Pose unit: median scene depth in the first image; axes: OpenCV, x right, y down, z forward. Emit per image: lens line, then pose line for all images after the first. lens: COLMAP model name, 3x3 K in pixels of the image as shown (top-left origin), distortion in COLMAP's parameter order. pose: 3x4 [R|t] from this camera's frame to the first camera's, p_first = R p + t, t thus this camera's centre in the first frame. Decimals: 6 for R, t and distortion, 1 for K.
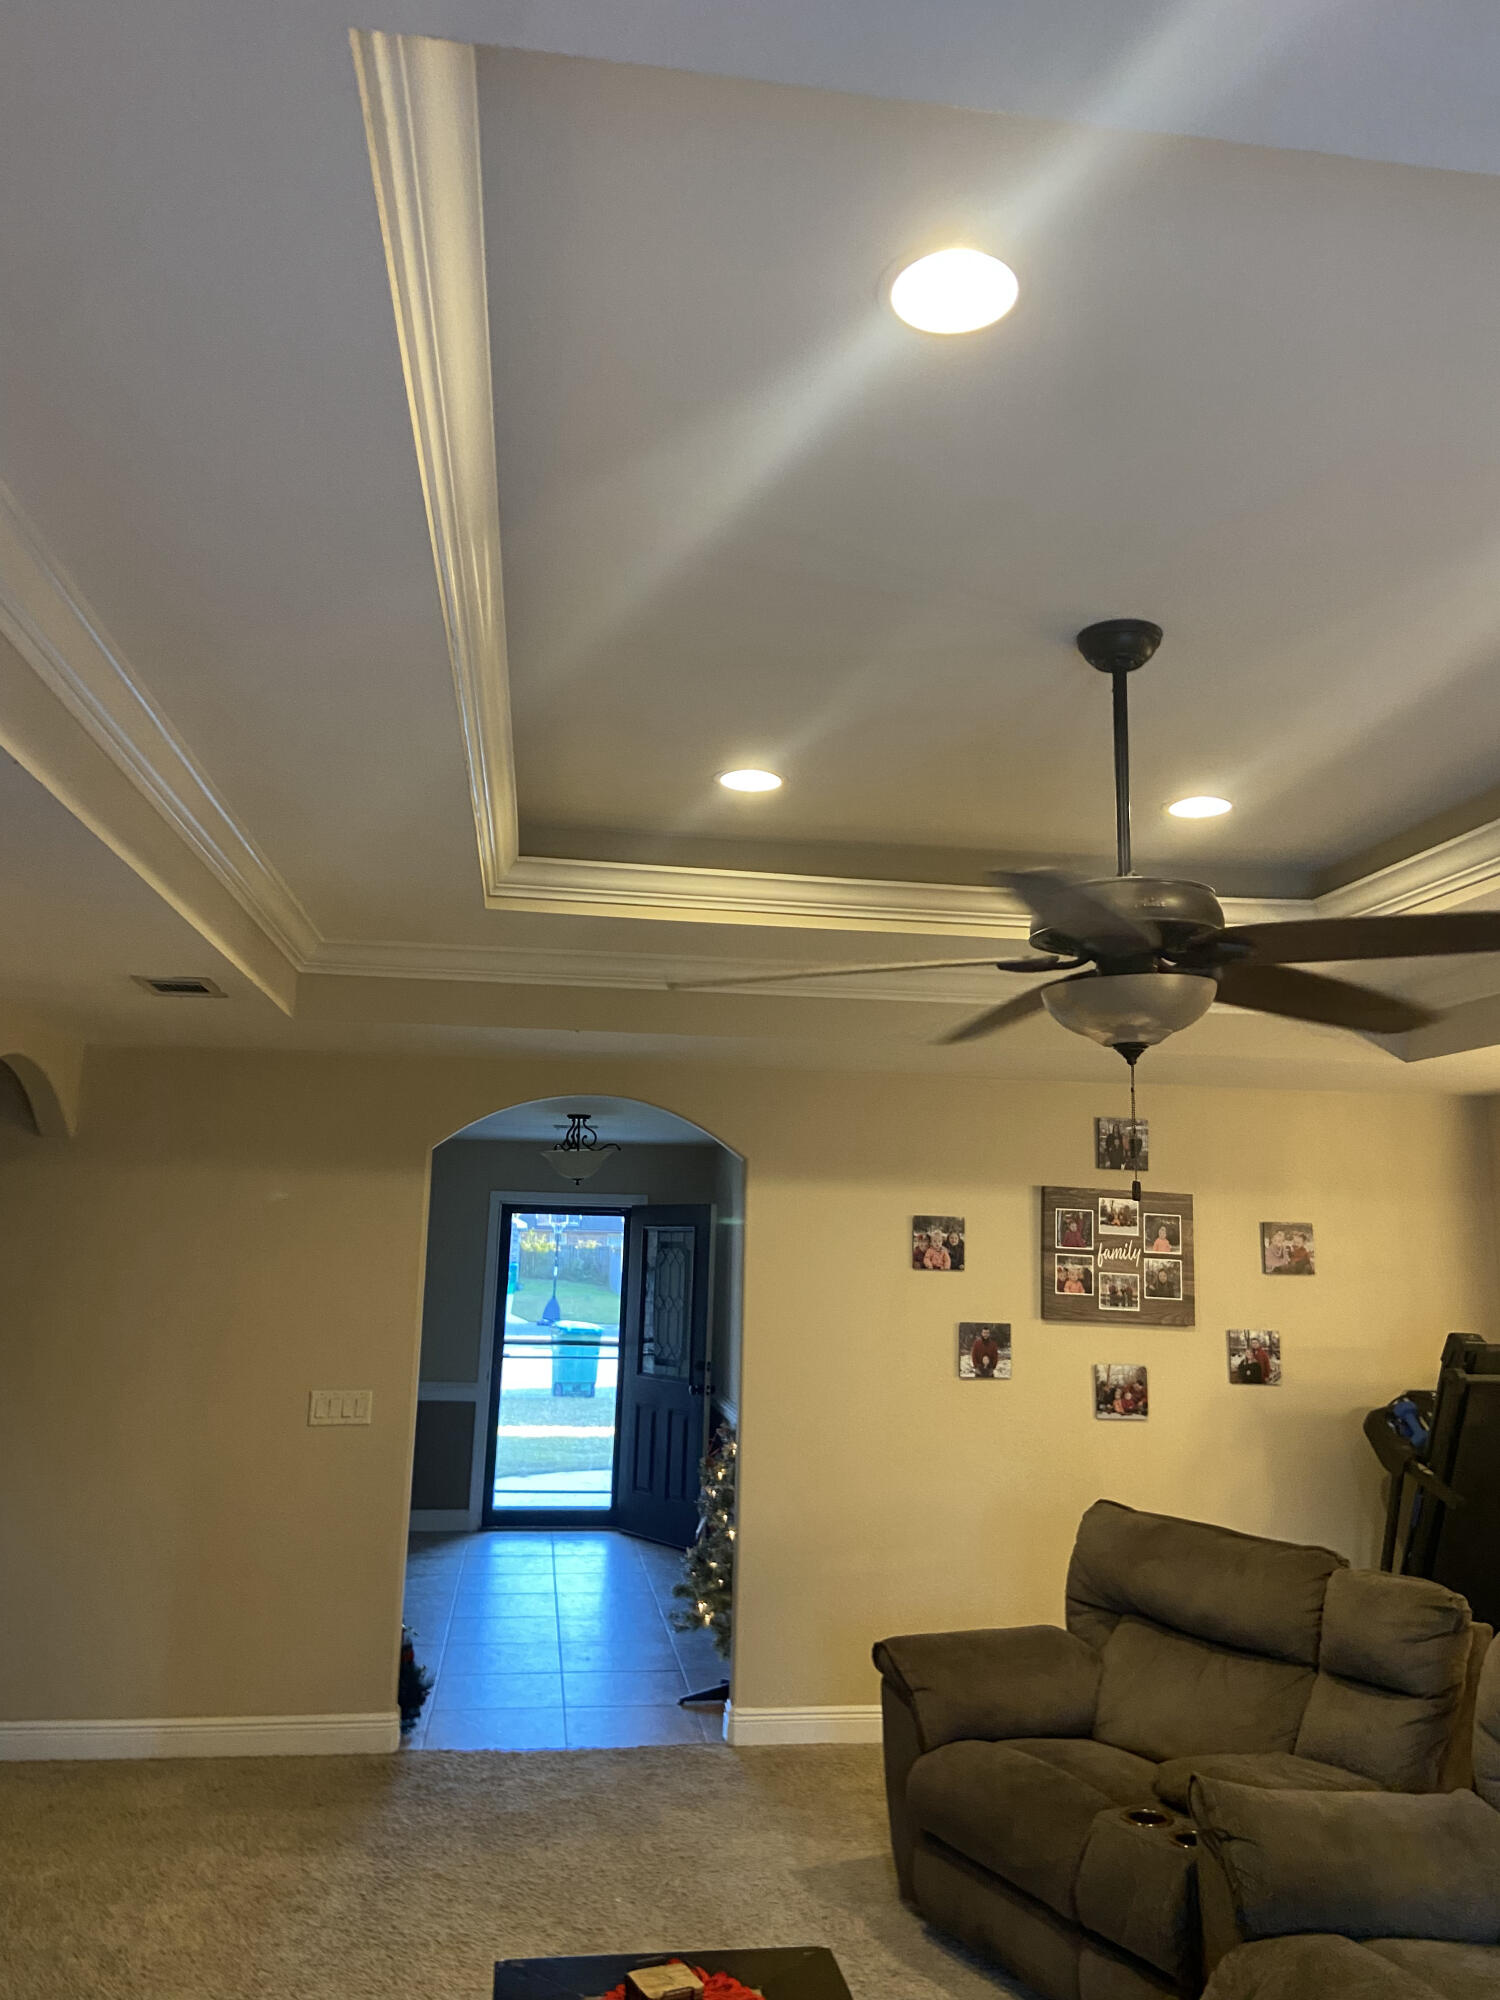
lens RADIAL K [[1493.2, 0, 750.0], [0, 1493.2, 1000.0], [0, 0, 1]] dist [0.119228, -0.158155]
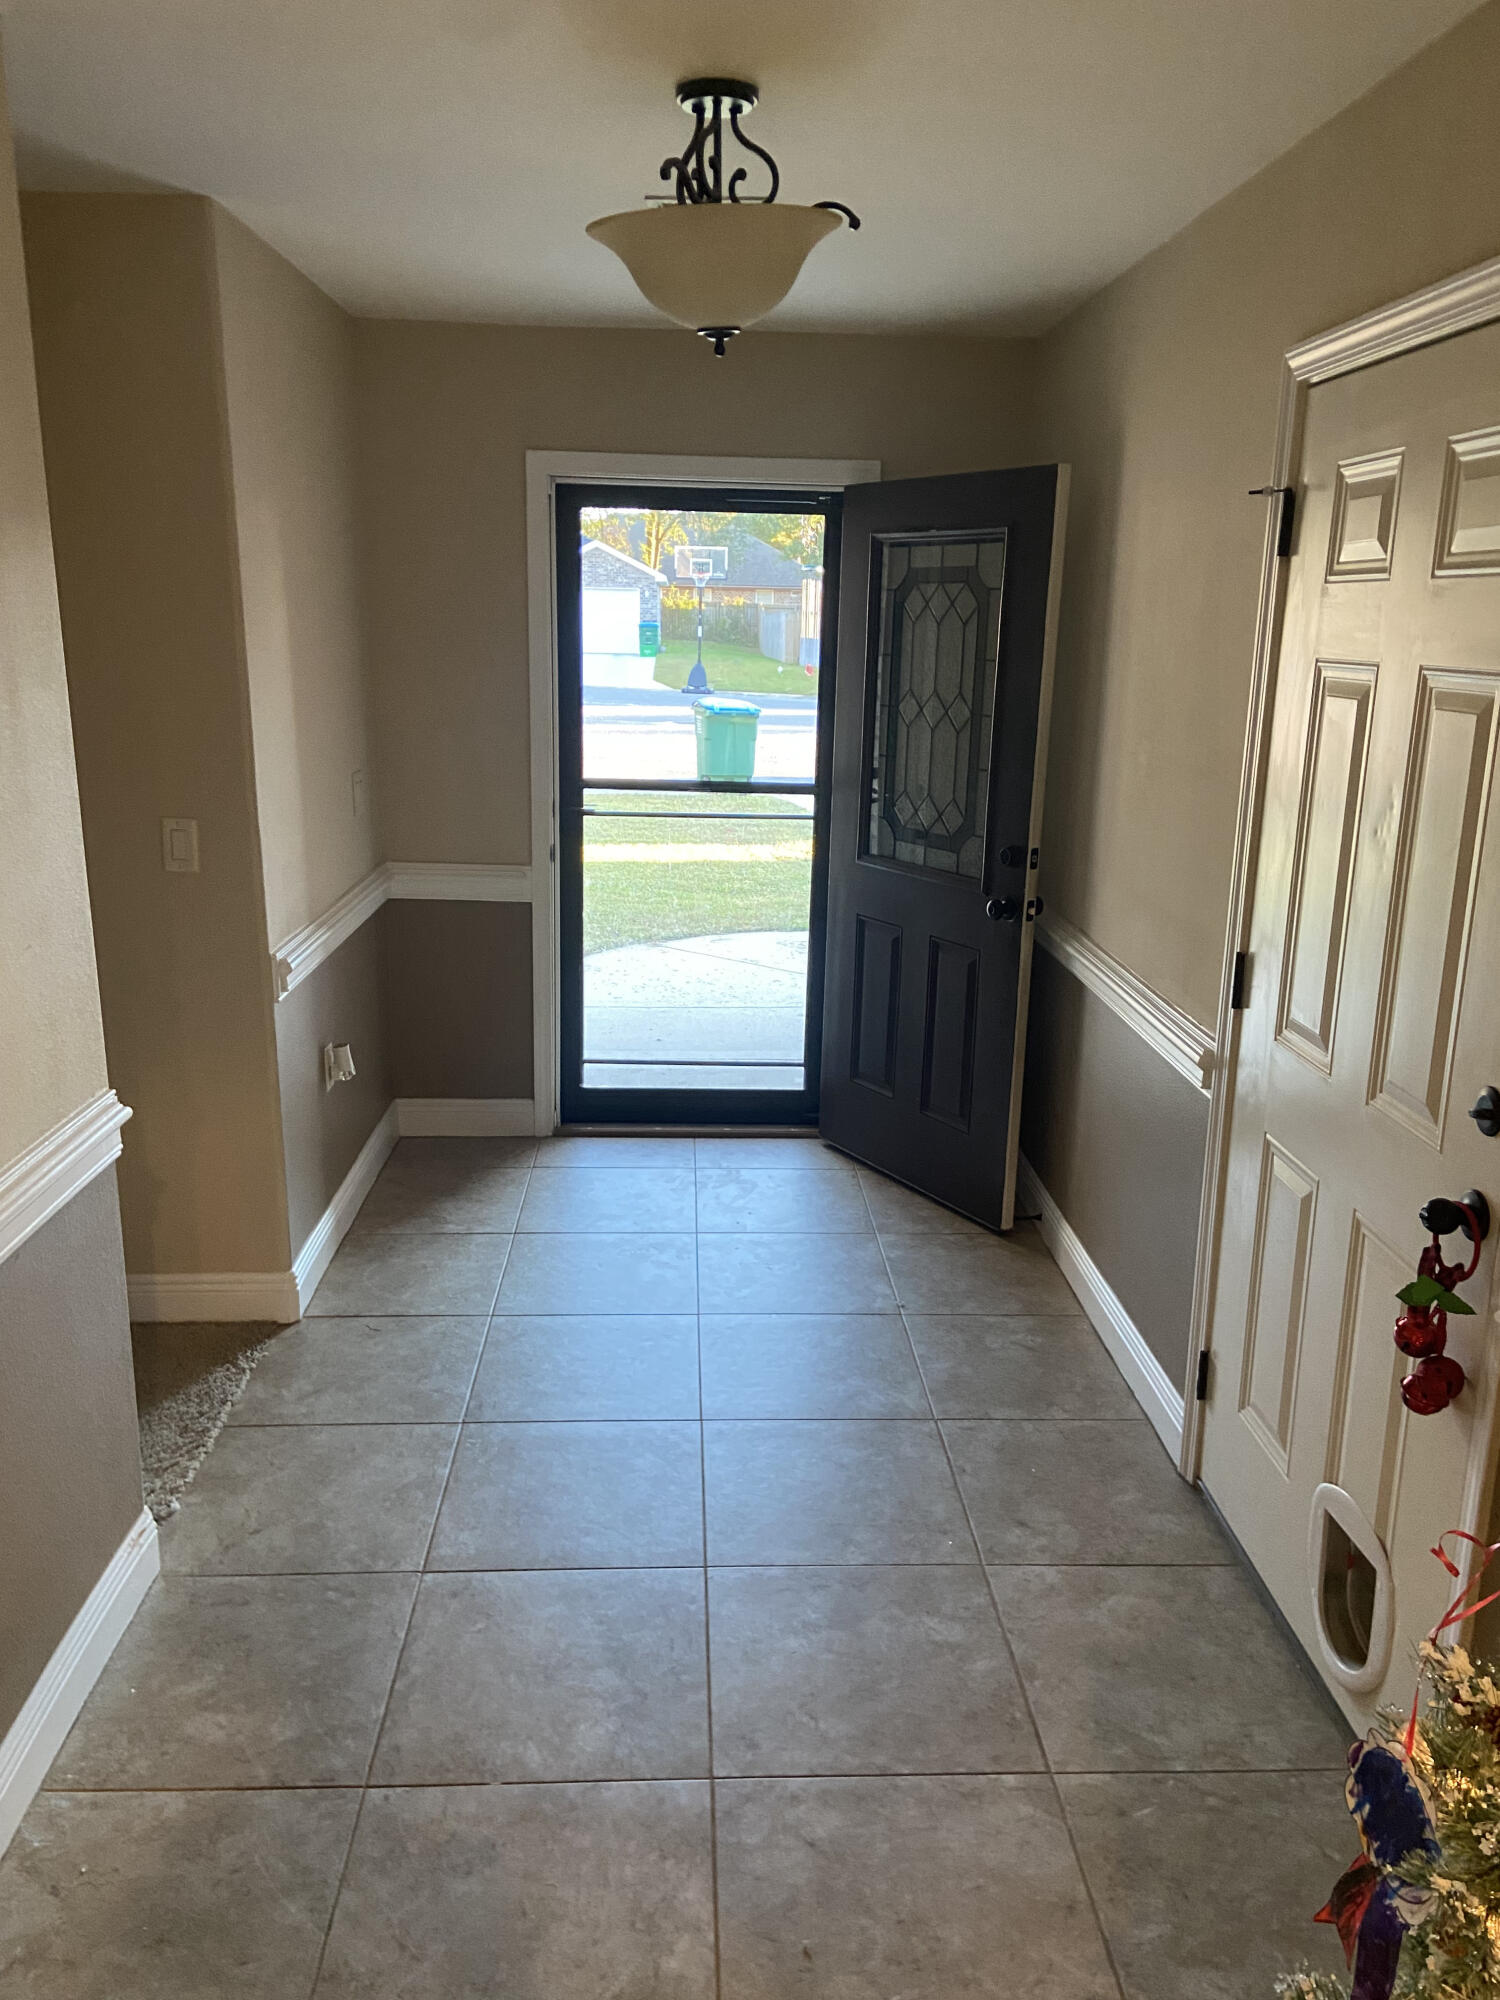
lens RADIAL K [[1493.2, 0, 750.0], [0, 1493.2, 1000.0], [0, 0, 1]] dist [0.119228, -0.158155]
pose [[0.995387, 0.019361, -0.093966, -0.062257], [0.020619, 0.913365, 0.406619, 0.095013], [0.093698, -0.406681, 0.908753, 0.536009]]
